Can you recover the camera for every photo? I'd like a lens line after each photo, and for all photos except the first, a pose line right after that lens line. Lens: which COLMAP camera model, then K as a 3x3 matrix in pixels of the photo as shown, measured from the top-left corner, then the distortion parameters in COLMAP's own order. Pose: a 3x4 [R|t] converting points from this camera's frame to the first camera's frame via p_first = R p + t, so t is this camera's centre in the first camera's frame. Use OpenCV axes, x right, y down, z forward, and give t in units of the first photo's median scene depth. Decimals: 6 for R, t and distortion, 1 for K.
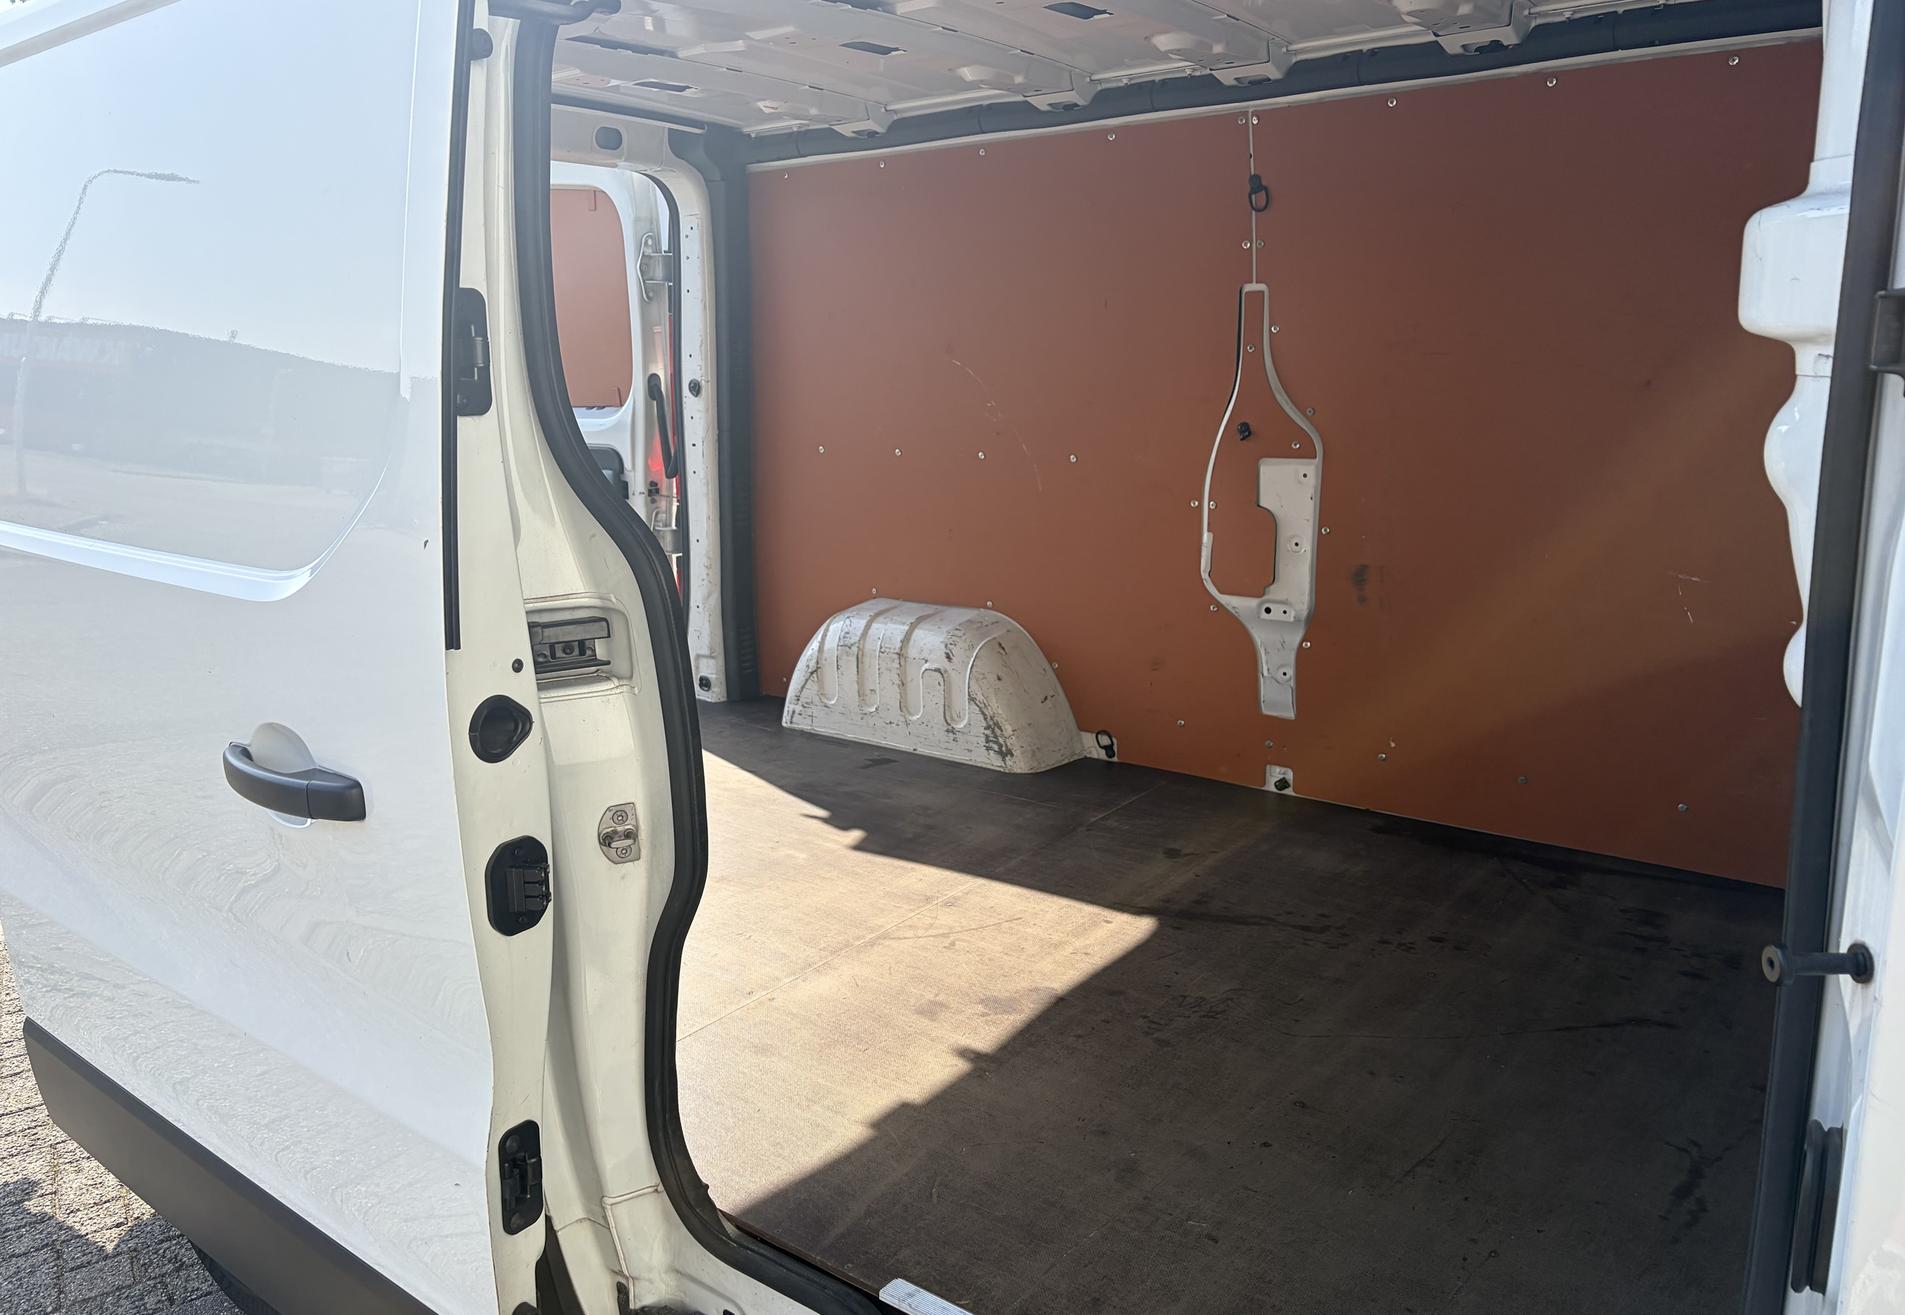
lens RADIAL K [[1430.9, 0, 935.3], [0, 1430.9, 621.0], [0, 0, 1]] dist [0.036996, -0.048065]
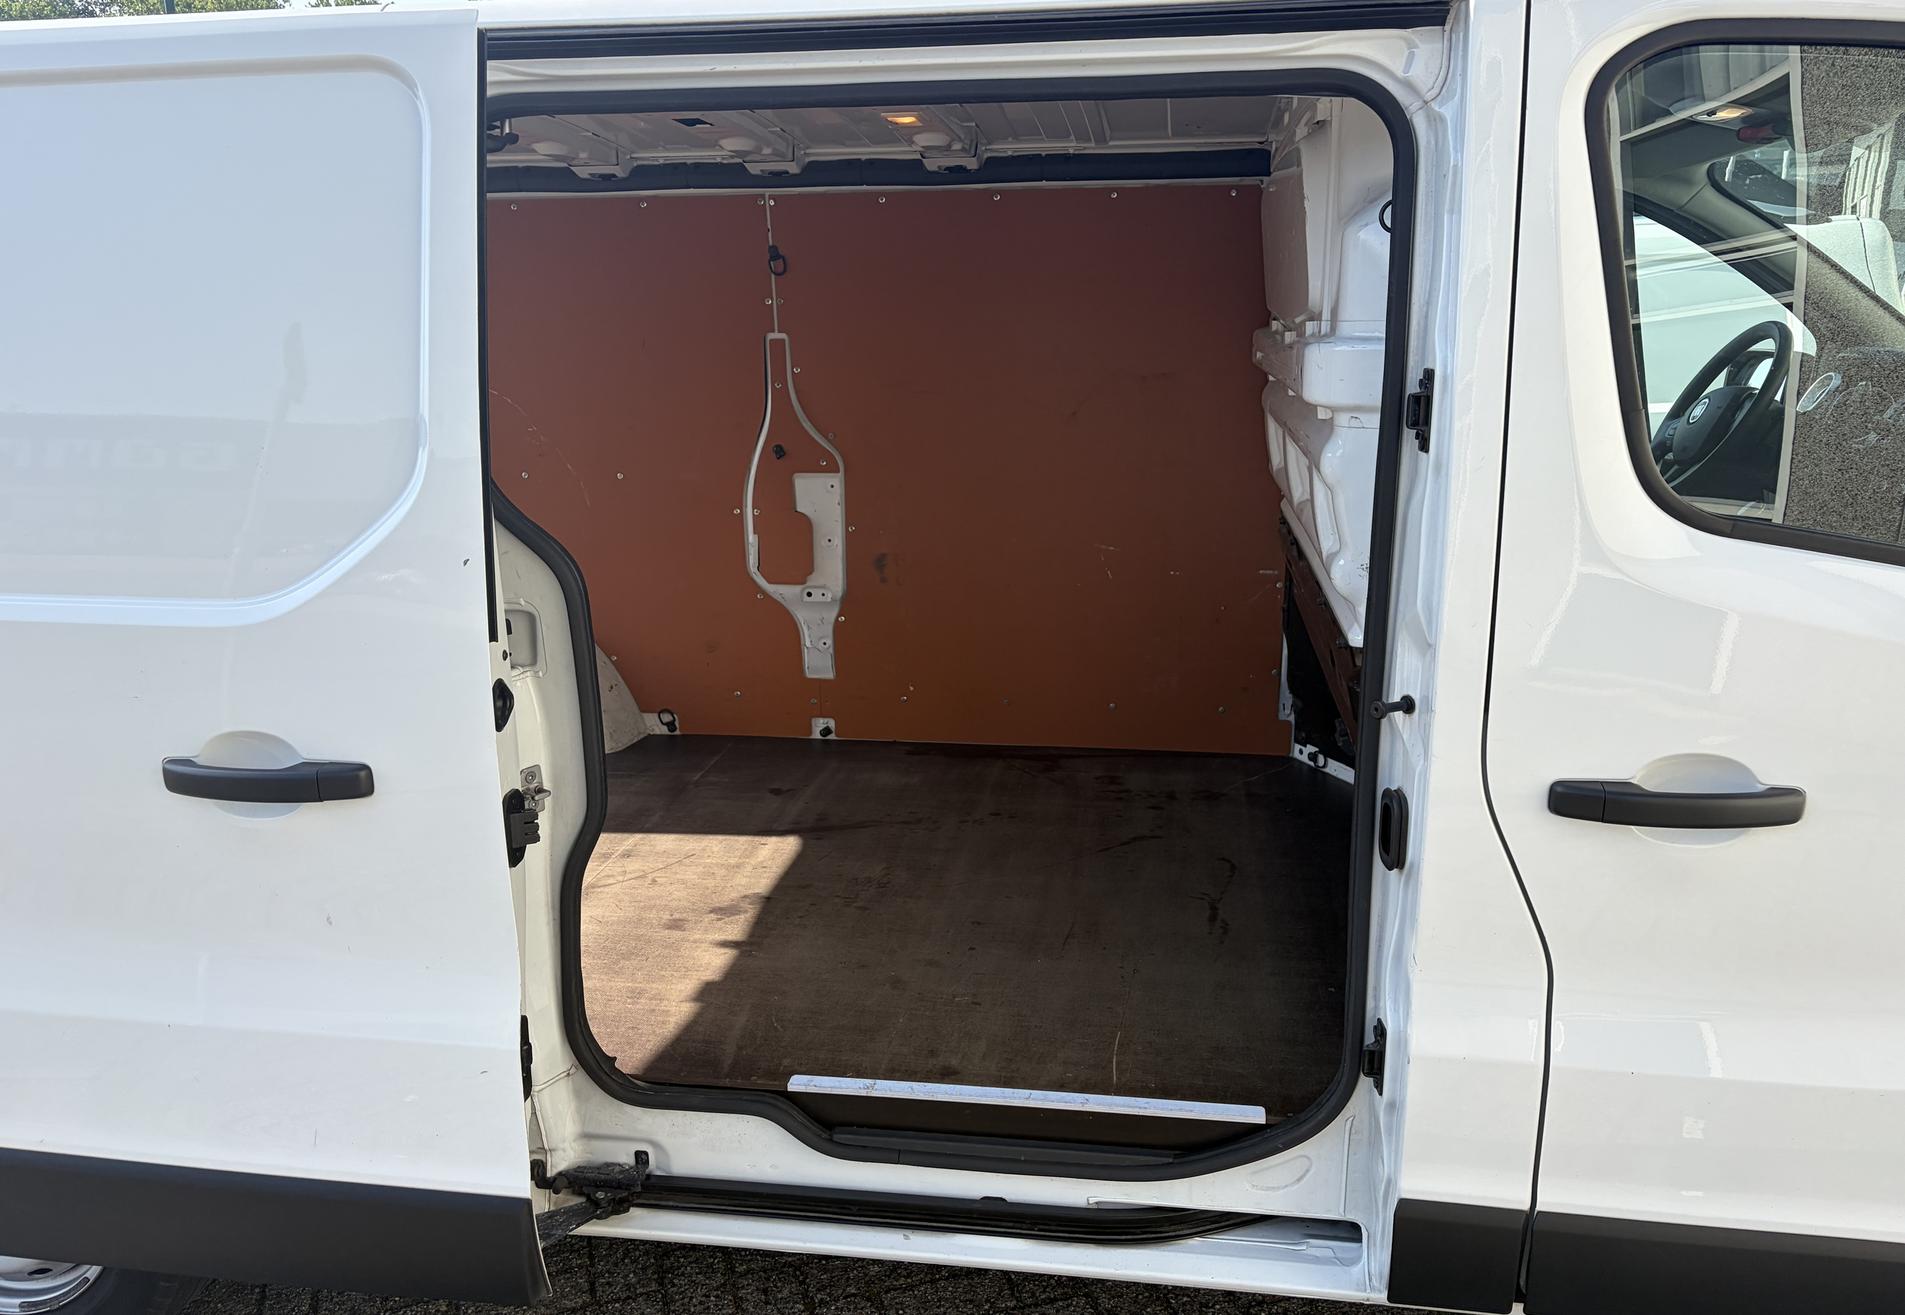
lens RADIAL K [[1430.9, 0, 948.0], [0, 1430.9, 637.5], [0, 0, 1]] dist [0.036996, -0.048065]
pose [[0.865368, -0.086873, 0.493549, -0.305700], [0.084876, 0.996039, 0.026501, 0.007955], [-0.493896, 0.018957, 0.869314, -0.158882]]
